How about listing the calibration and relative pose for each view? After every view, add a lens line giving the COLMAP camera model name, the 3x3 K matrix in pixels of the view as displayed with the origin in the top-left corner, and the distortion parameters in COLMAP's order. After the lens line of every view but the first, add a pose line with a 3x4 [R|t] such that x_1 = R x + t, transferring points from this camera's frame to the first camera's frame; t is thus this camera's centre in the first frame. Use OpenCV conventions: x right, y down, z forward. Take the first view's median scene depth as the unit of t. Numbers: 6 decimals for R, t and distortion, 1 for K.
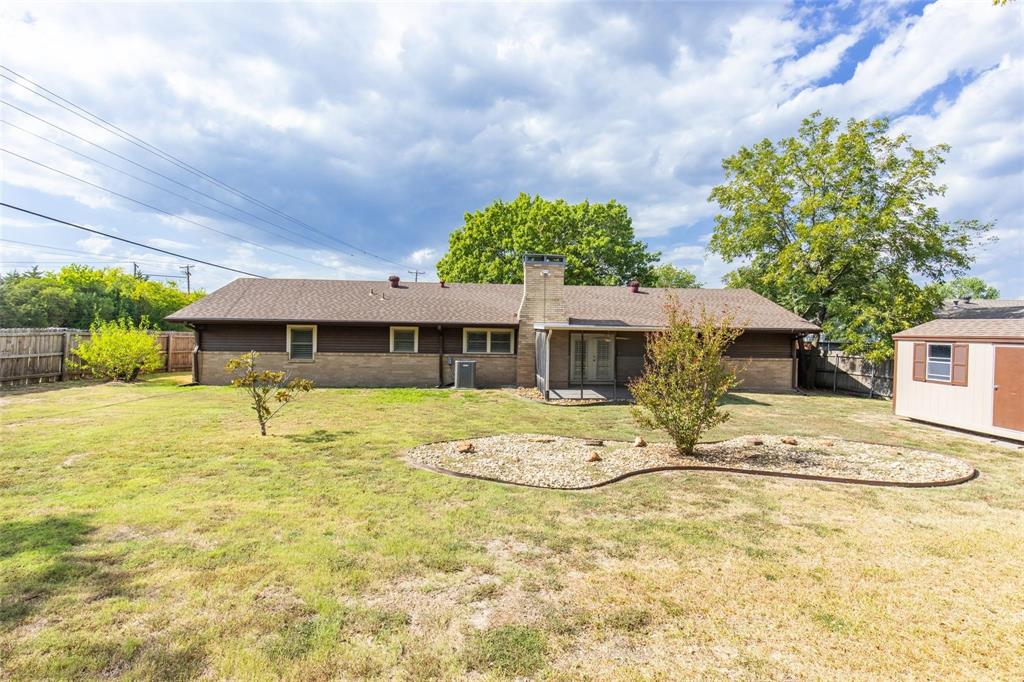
lens RADIAL K [[462.4, 0, 517.5], [0, 462.4, 338.8], [0, 0, 1]] dist [0.002126, 0.000322]
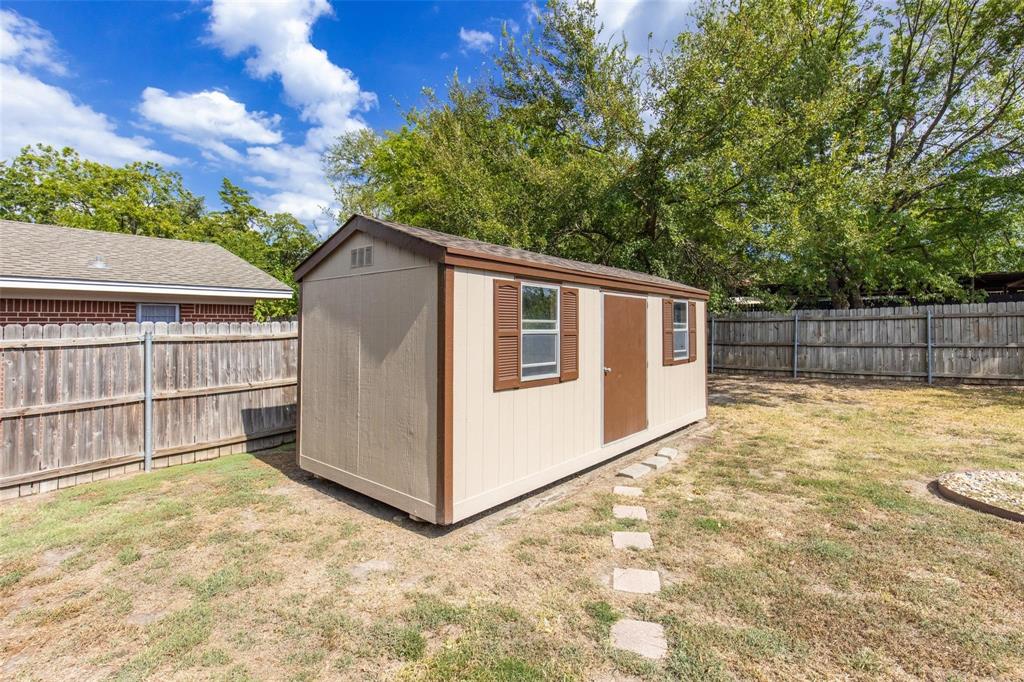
lens RADIAL K [[466.4, 0, 512.0], [0, 466.4, 312.6], [0, 0, 1]] dist [-0.000213, 0.000132]
pose [[-0.710696, -0.002866, 0.703494, 0.451950], [-0.008949, 0.999948, -0.004966, 0.025594], [-0.703443, -0.009825, -0.710684, 0.903359]]
